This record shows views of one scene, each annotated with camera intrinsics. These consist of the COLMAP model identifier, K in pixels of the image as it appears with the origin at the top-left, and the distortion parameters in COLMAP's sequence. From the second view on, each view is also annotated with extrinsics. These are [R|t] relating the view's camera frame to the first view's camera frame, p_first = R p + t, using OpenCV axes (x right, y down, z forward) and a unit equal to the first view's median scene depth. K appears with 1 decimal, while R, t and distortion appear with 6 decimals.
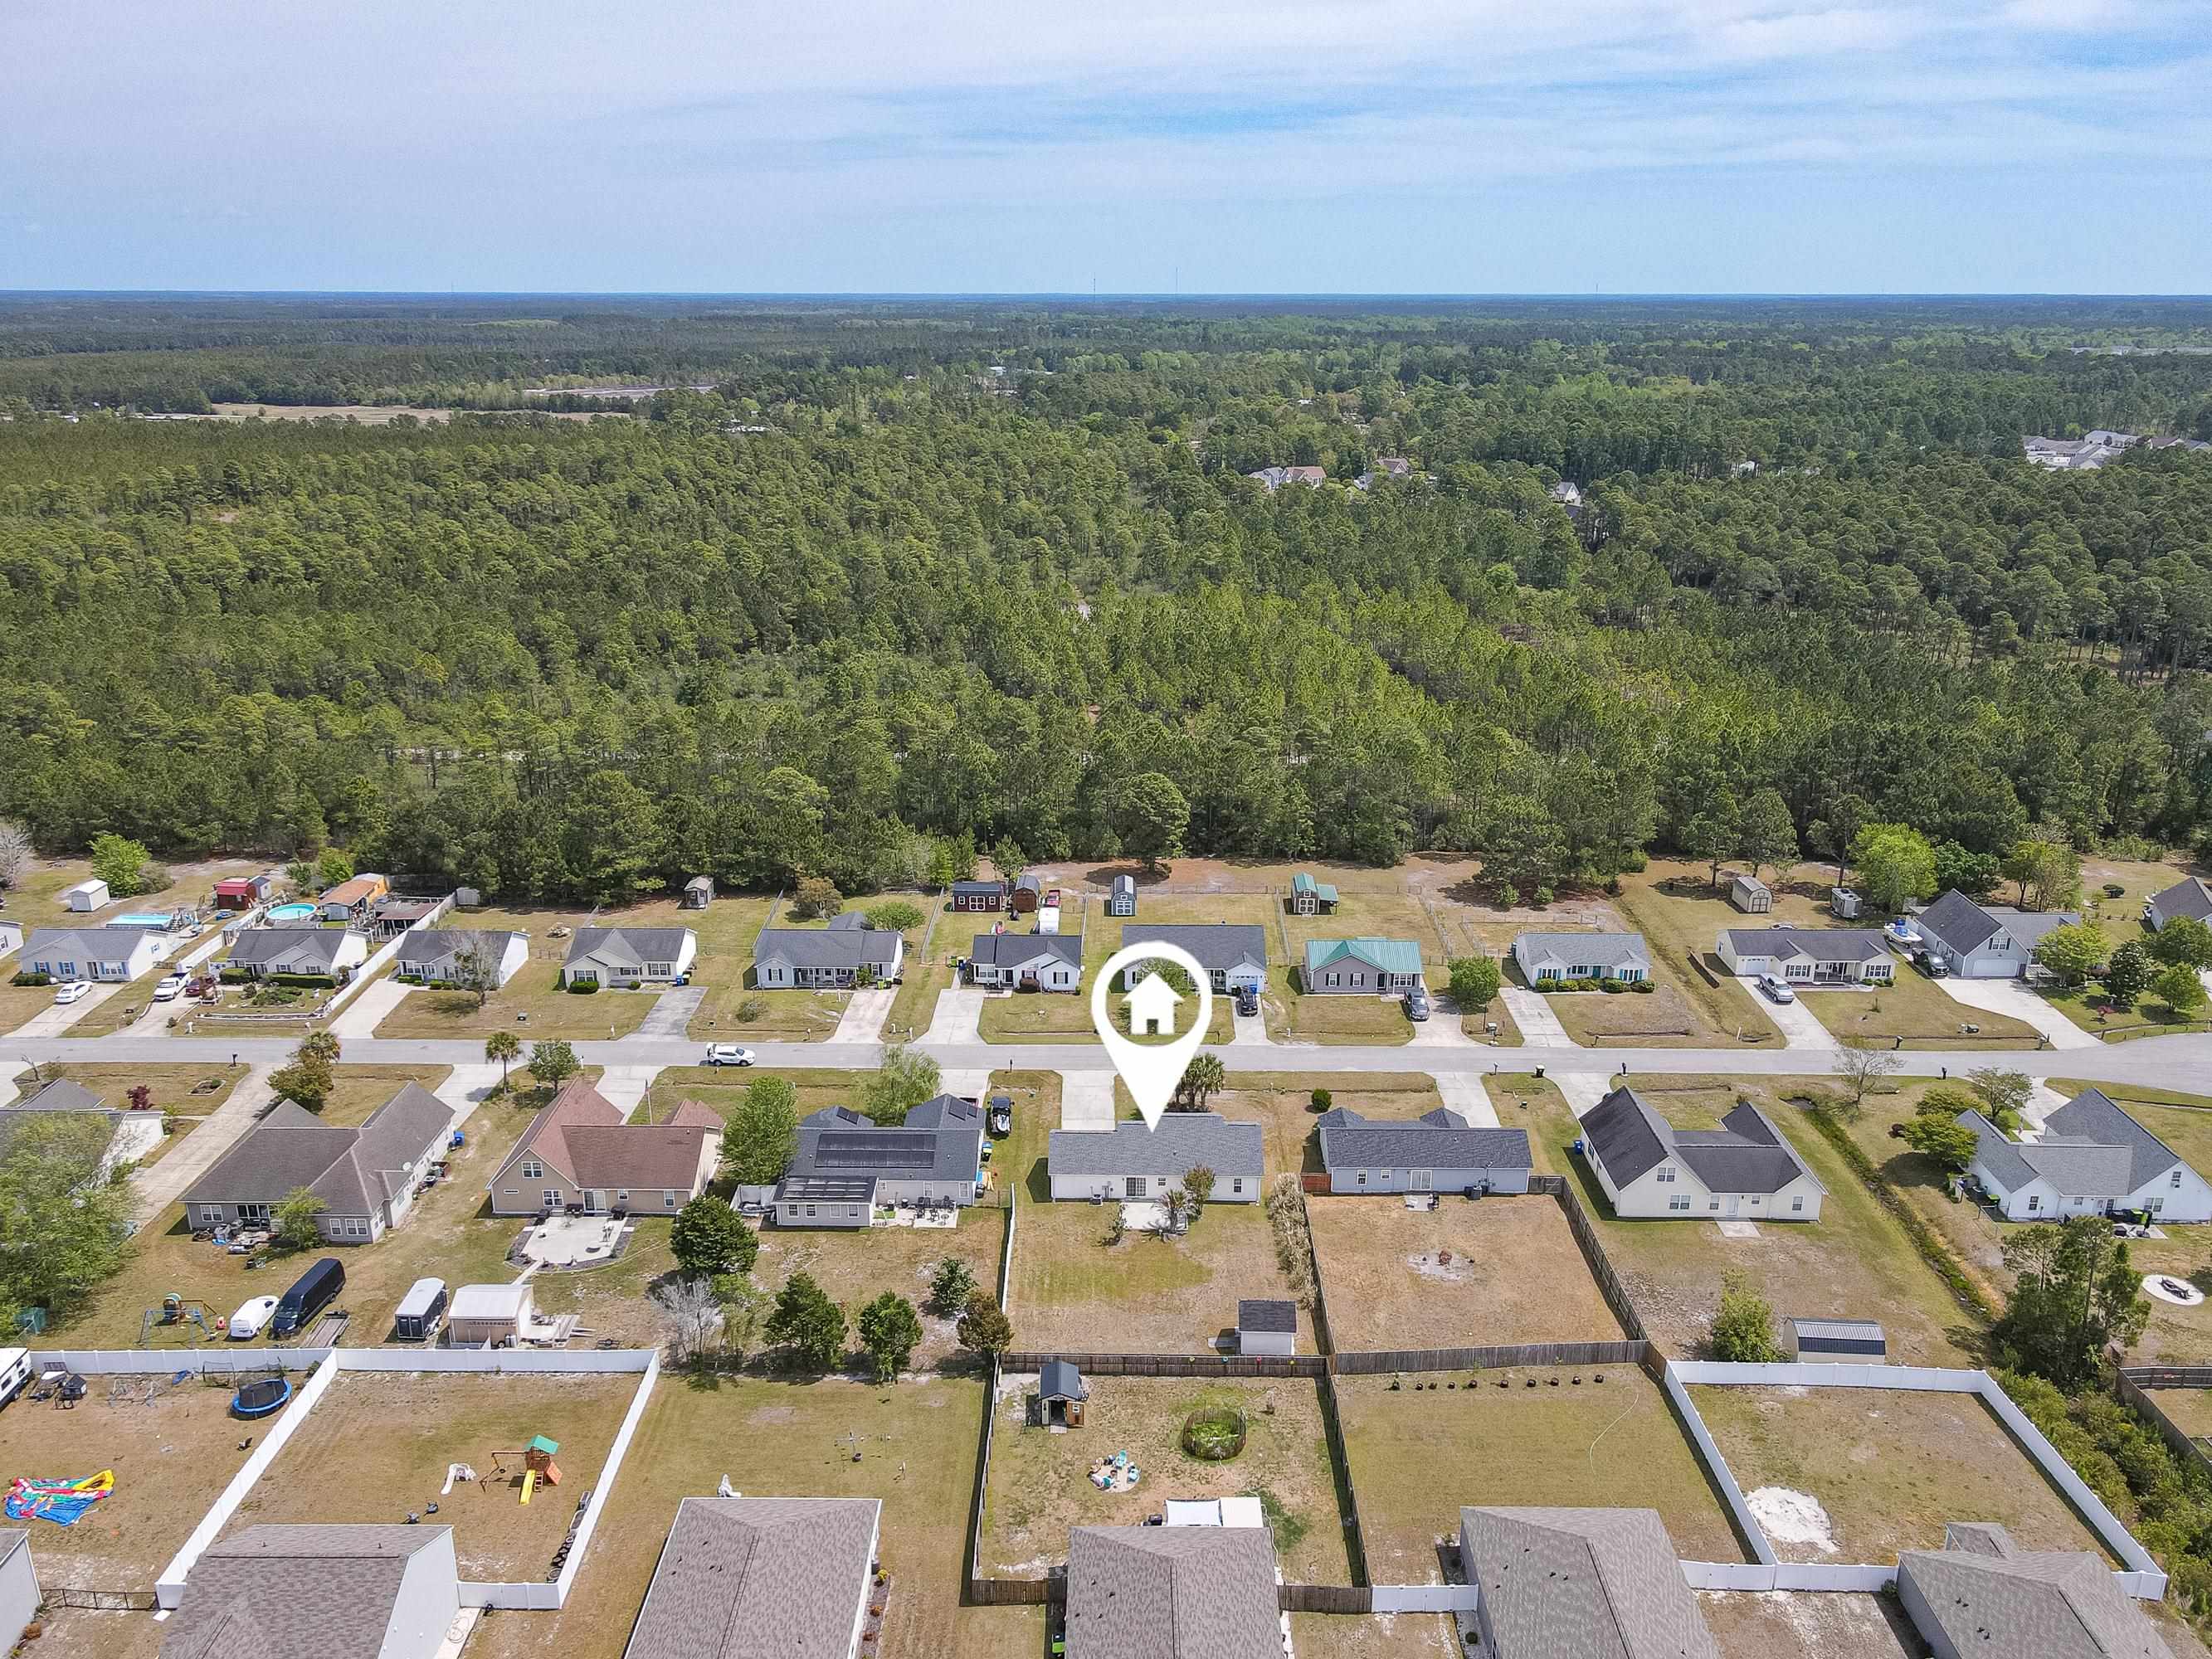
lens RADIAL K [[1645.5, 0, 1107.5], [0, 1645.5, 878.6], [0, 0, 1]] dist [-0.029450, 0.085113]
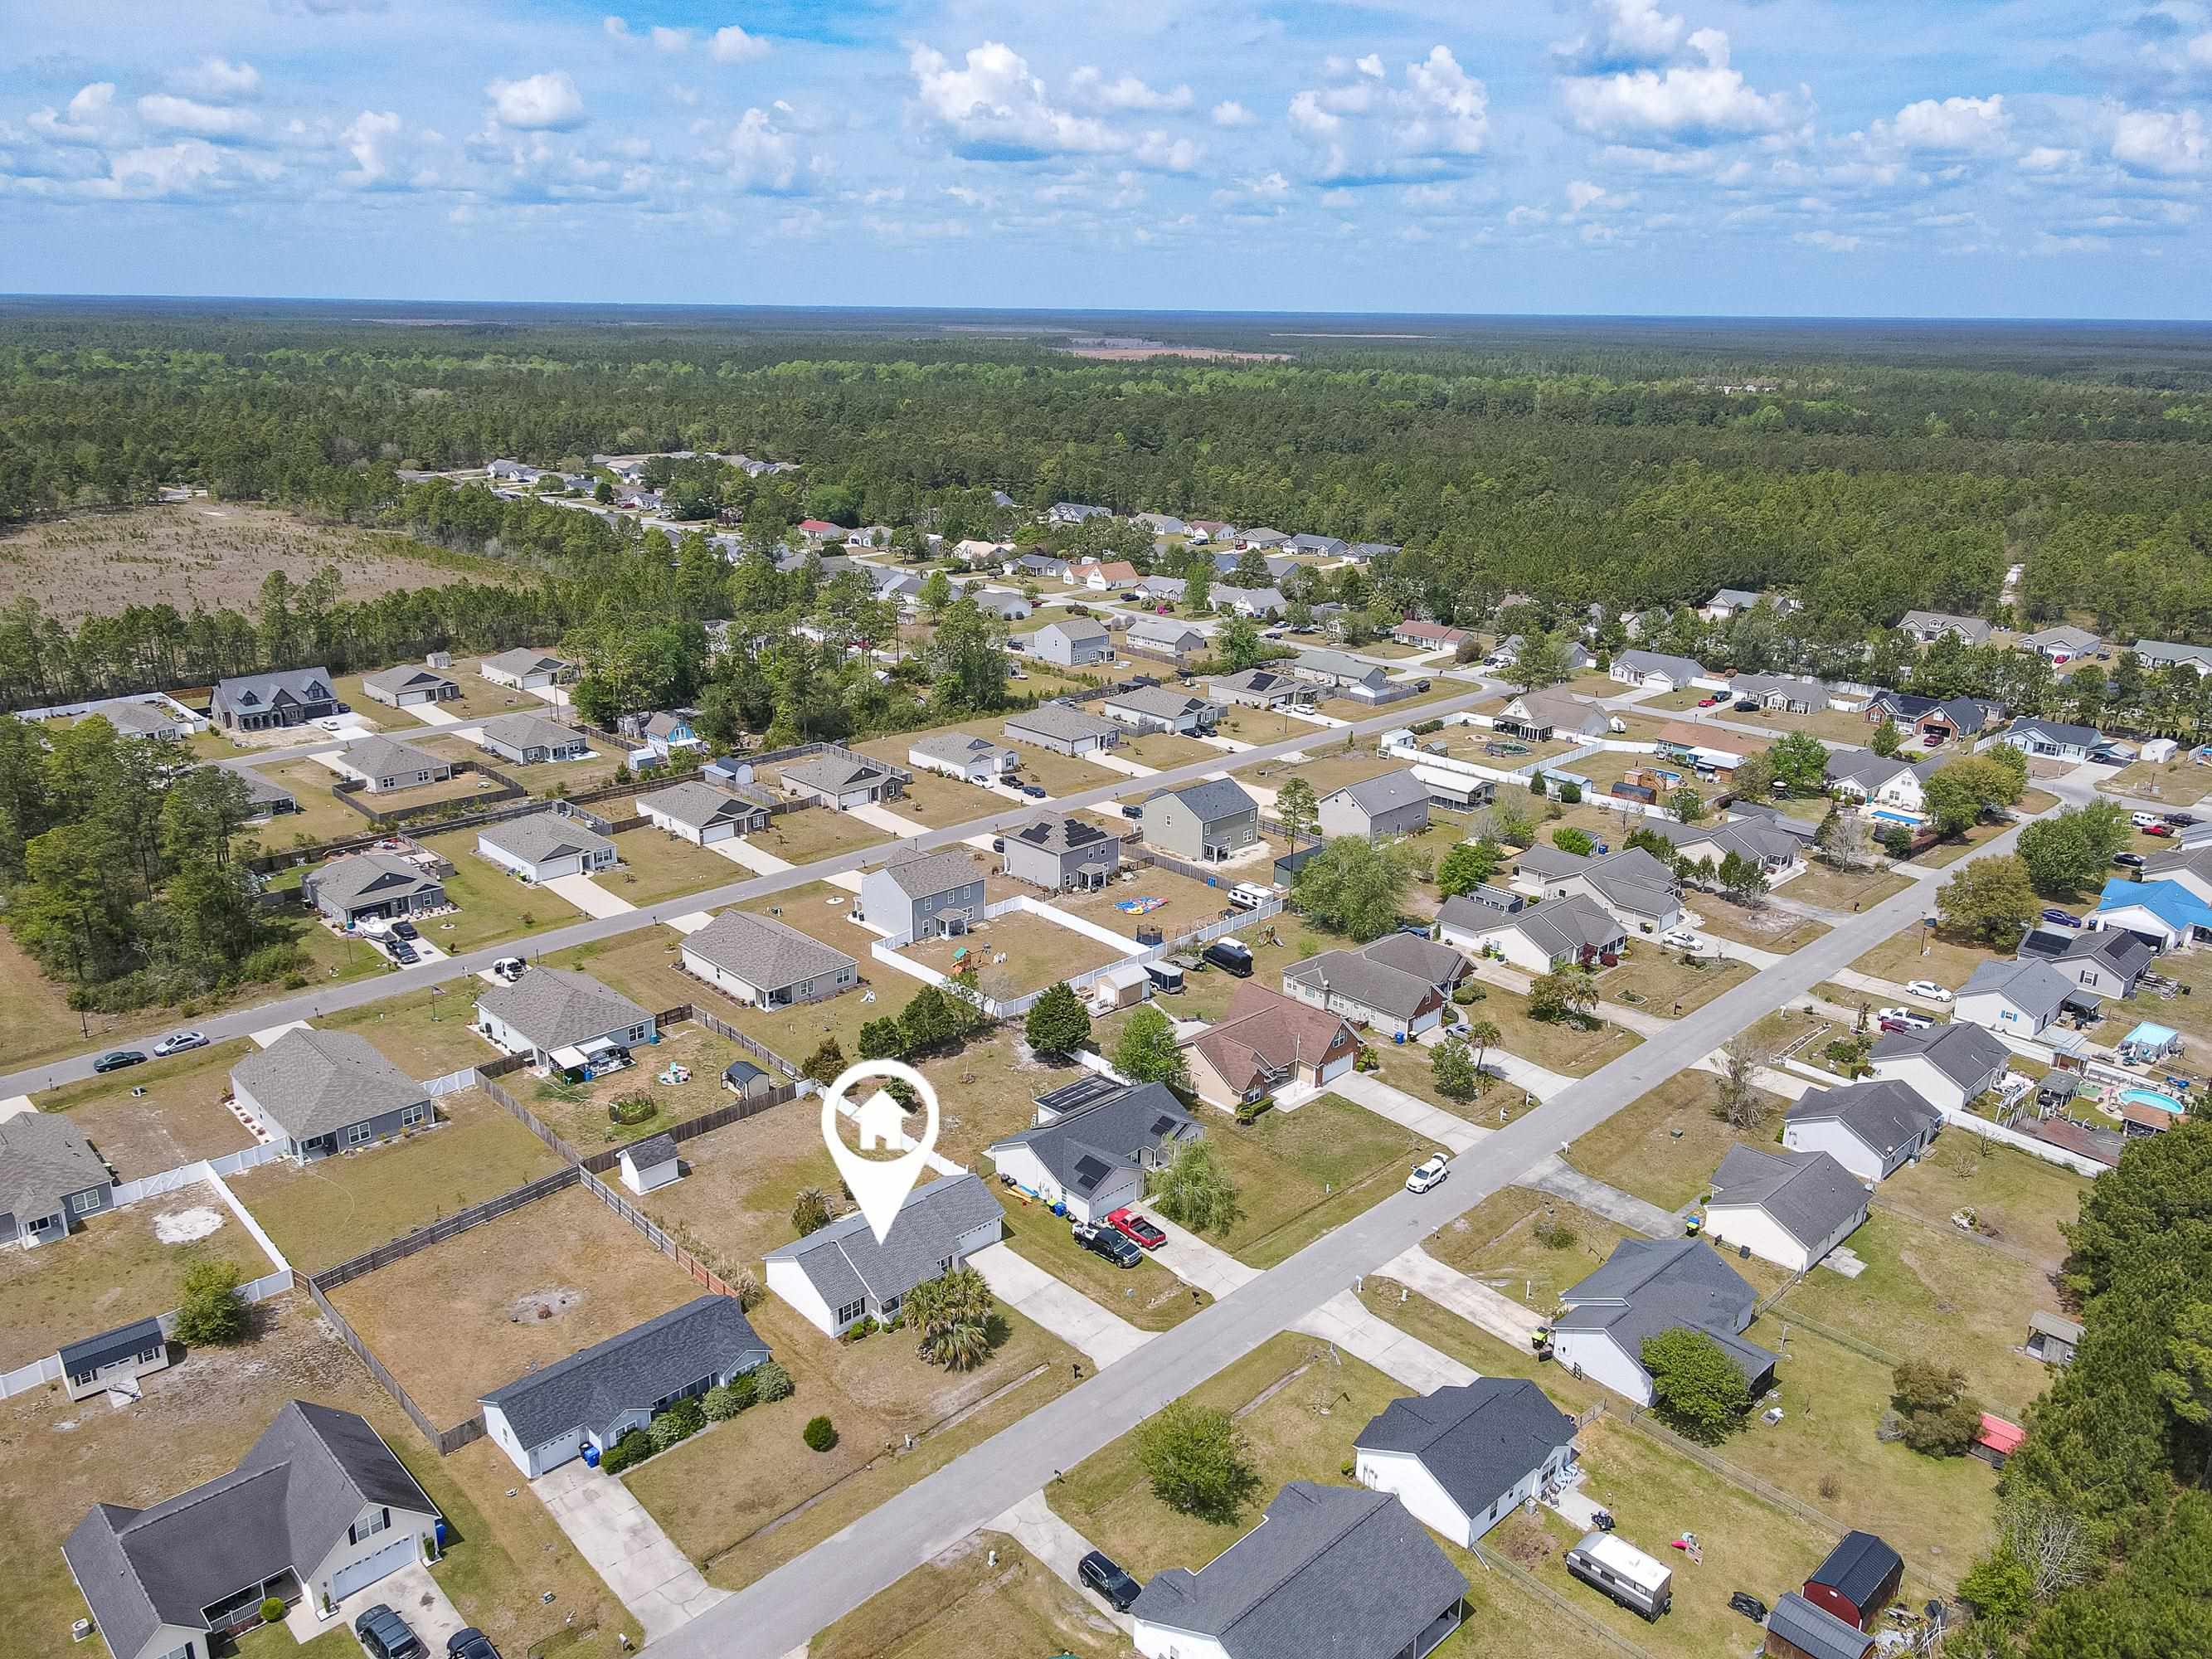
lens RADIAL K [[1610.8, 0, 1106.0], [0, 1610.8, 829.5], [0, 0, 1]] dist [0.001437, 0.020971]
pose [[-0.716250, 0.207678, -0.666225, 0.390234], [-0.248934, 0.815847, 0.521944, -0.408865], [0.651934, 0.539688, -0.532652, 1.135655]]
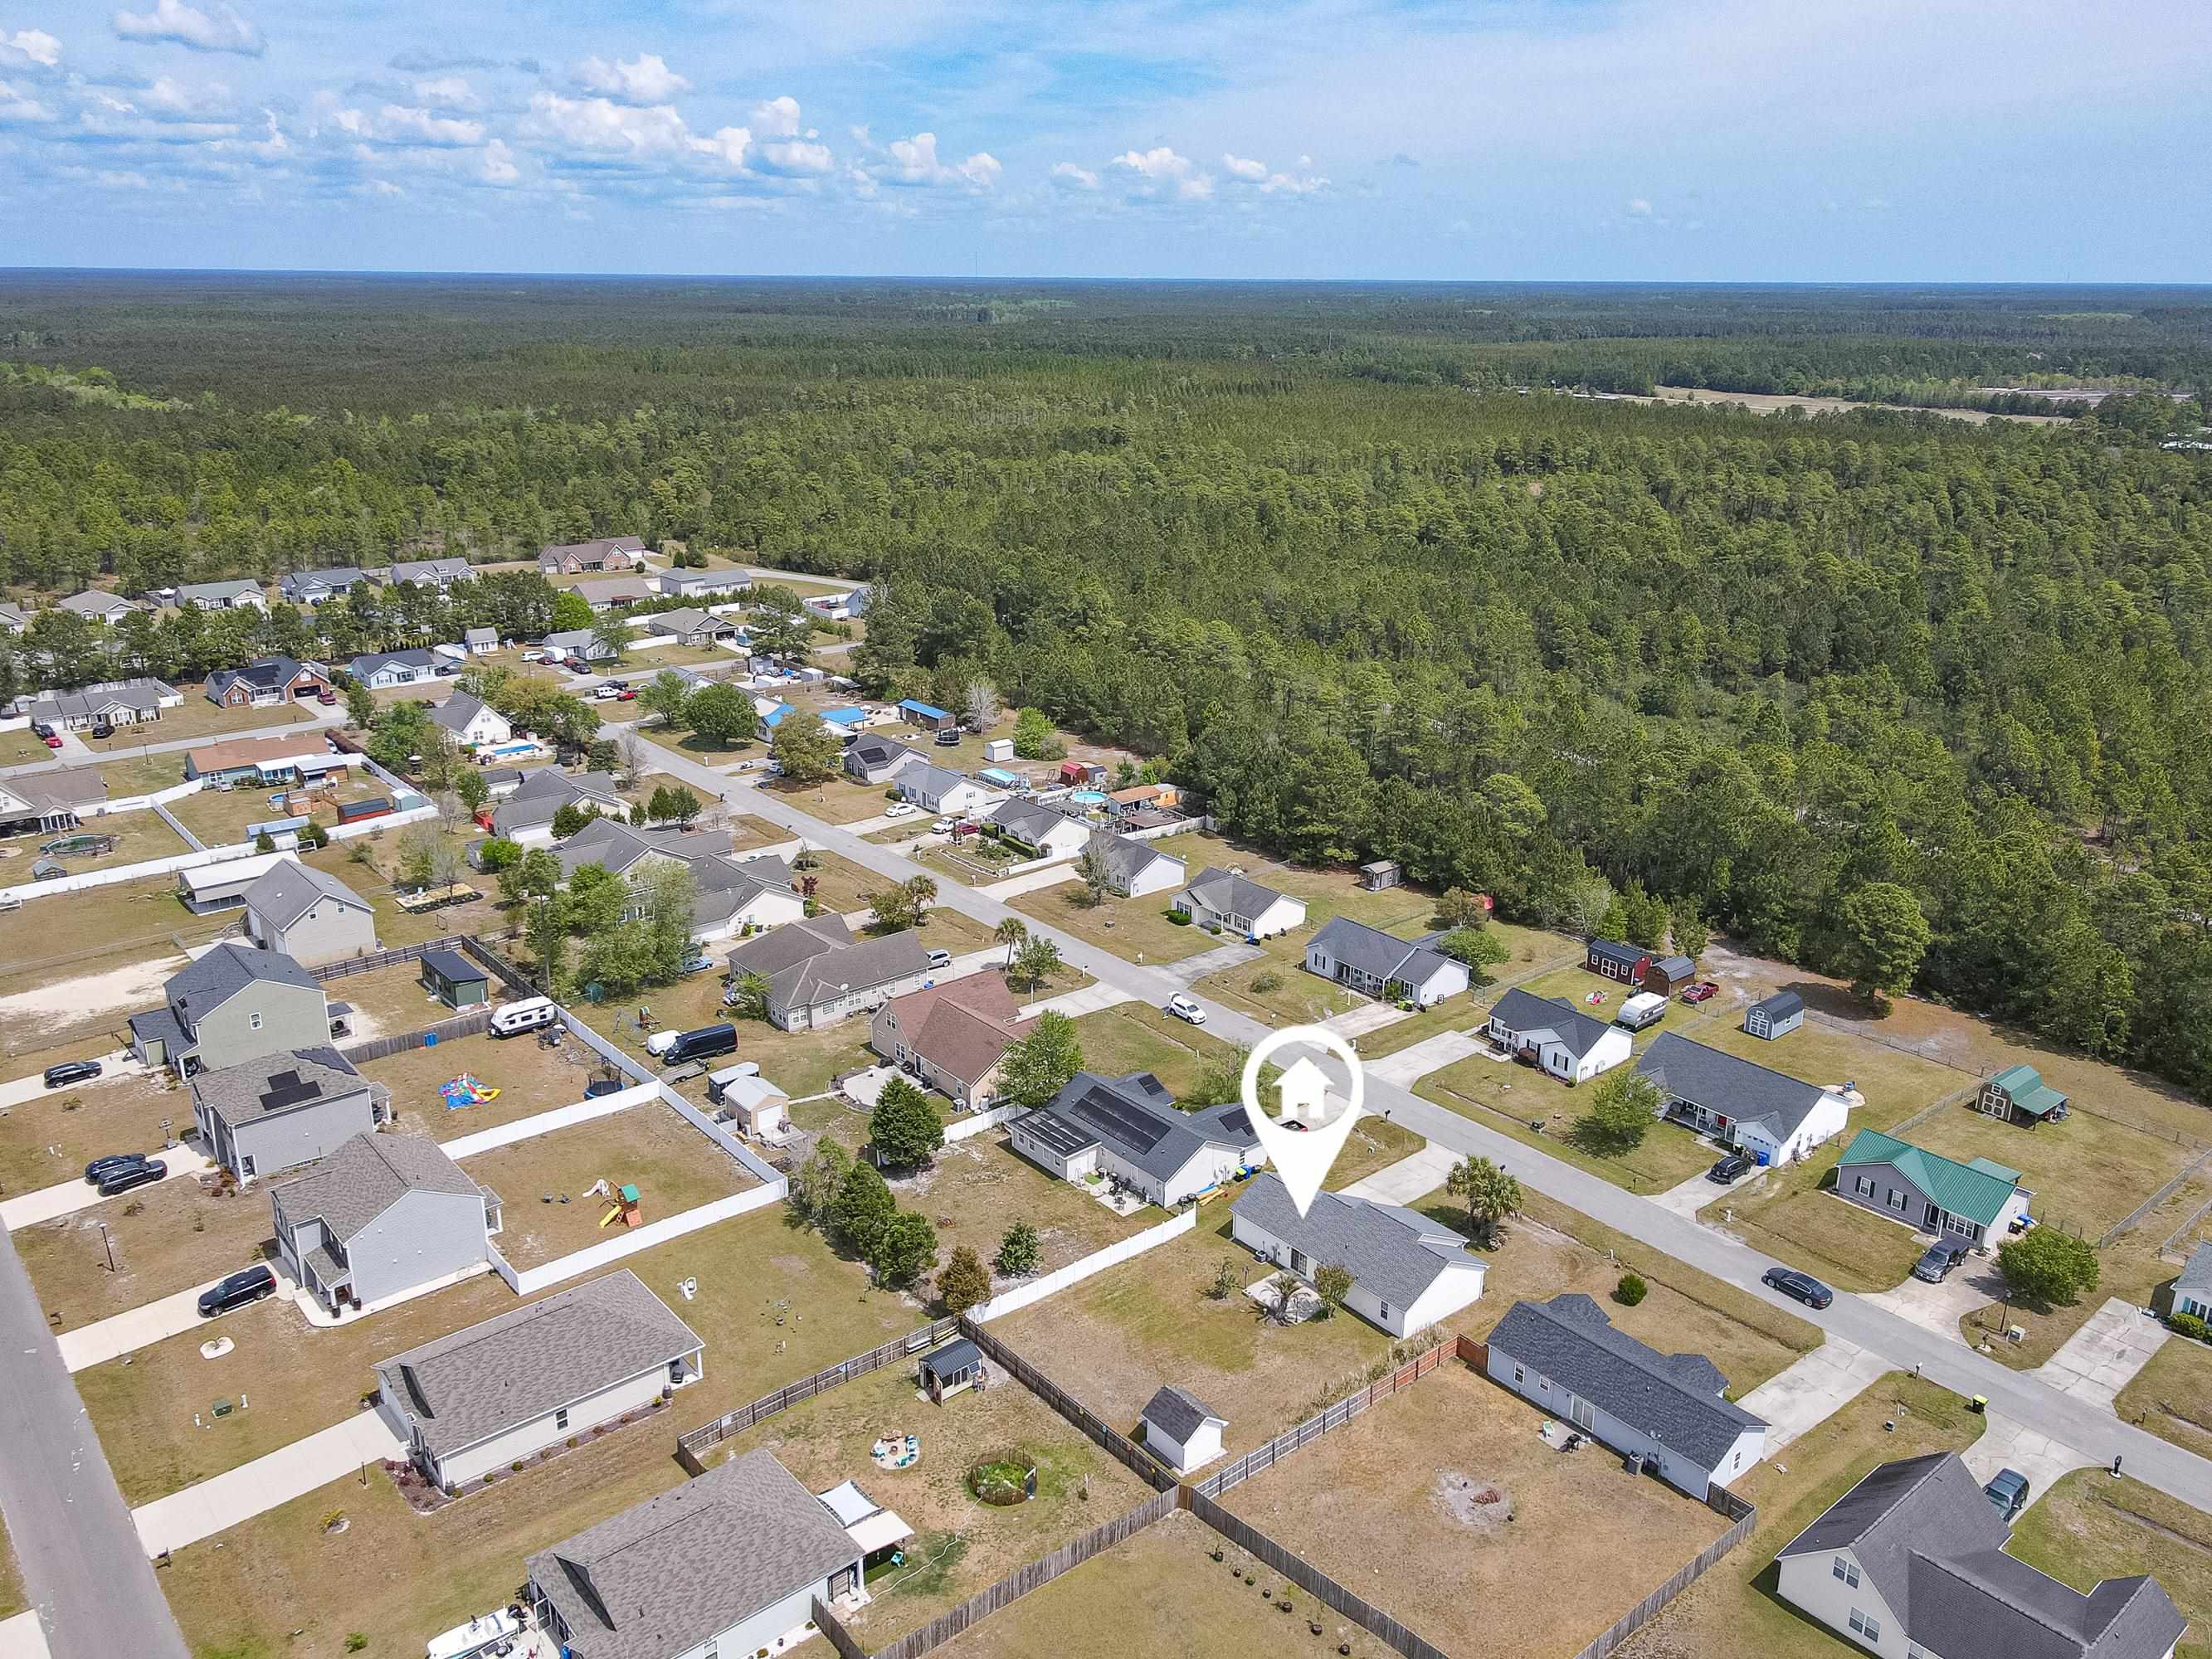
lens RADIAL K [[1713.0, 0, 1106.0], [0, 1713.0, 829.5], [0, 0, 1]] dist [-0.005688, 0.029465]
pose [[0.649120, 0.239960, -0.721846, 0.437838], [-0.264550, 0.960919, 0.081537, -0.067123], [0.713201, 0.138037, 0.687233, 0.196312]]
